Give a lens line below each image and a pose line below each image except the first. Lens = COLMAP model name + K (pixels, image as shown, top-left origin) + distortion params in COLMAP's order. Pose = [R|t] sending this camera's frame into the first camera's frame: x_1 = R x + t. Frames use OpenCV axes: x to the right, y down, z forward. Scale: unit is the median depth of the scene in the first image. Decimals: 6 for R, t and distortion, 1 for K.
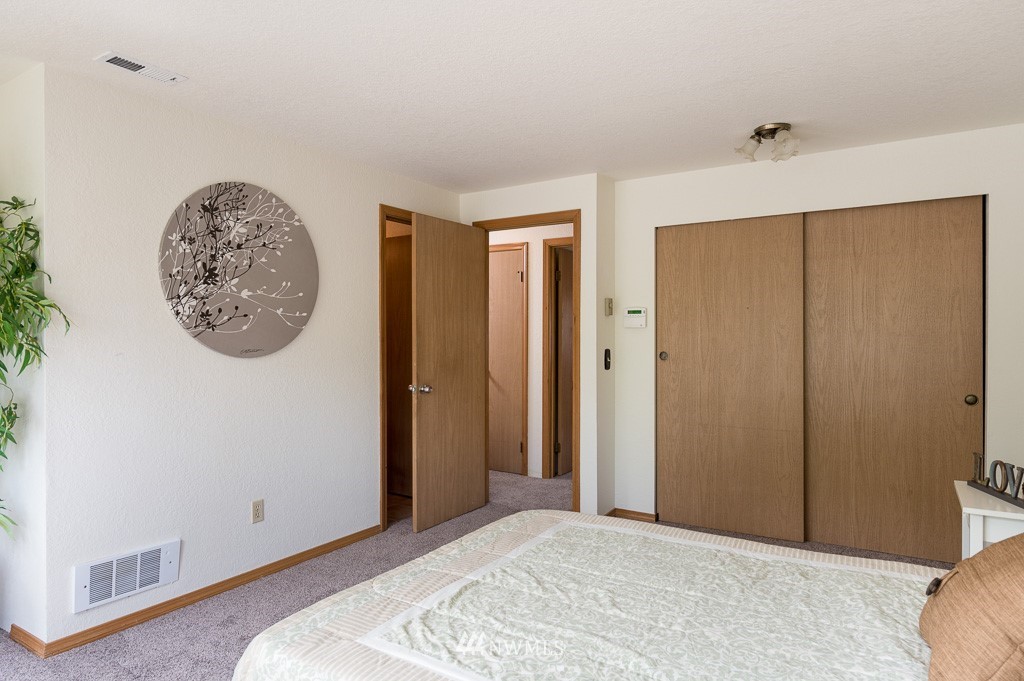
lens RADIAL K [[634.8, 0, 506.9], [0, 634.8, 340.4], [0, 0, 1]] dist [-0.006107, -0.003376]
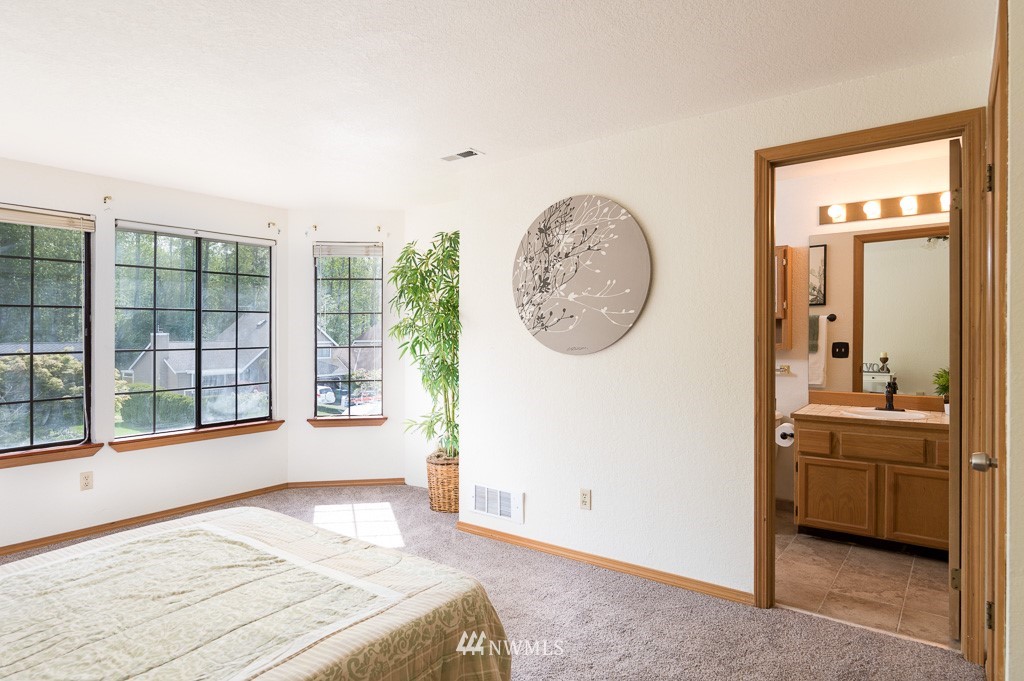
lens RADIAL K [[577.1, 0, 507.5], [0, 577.1, 338.2], [0, 0, 1]] dist [0.000345, -0.000008]
pose [[-0.085110, -0.001154, -0.996371, 0.625643], [-0.004267, 0.999991, -0.000794, 0.000085], [0.996362, 0.004184, -0.085114, 1.015226]]
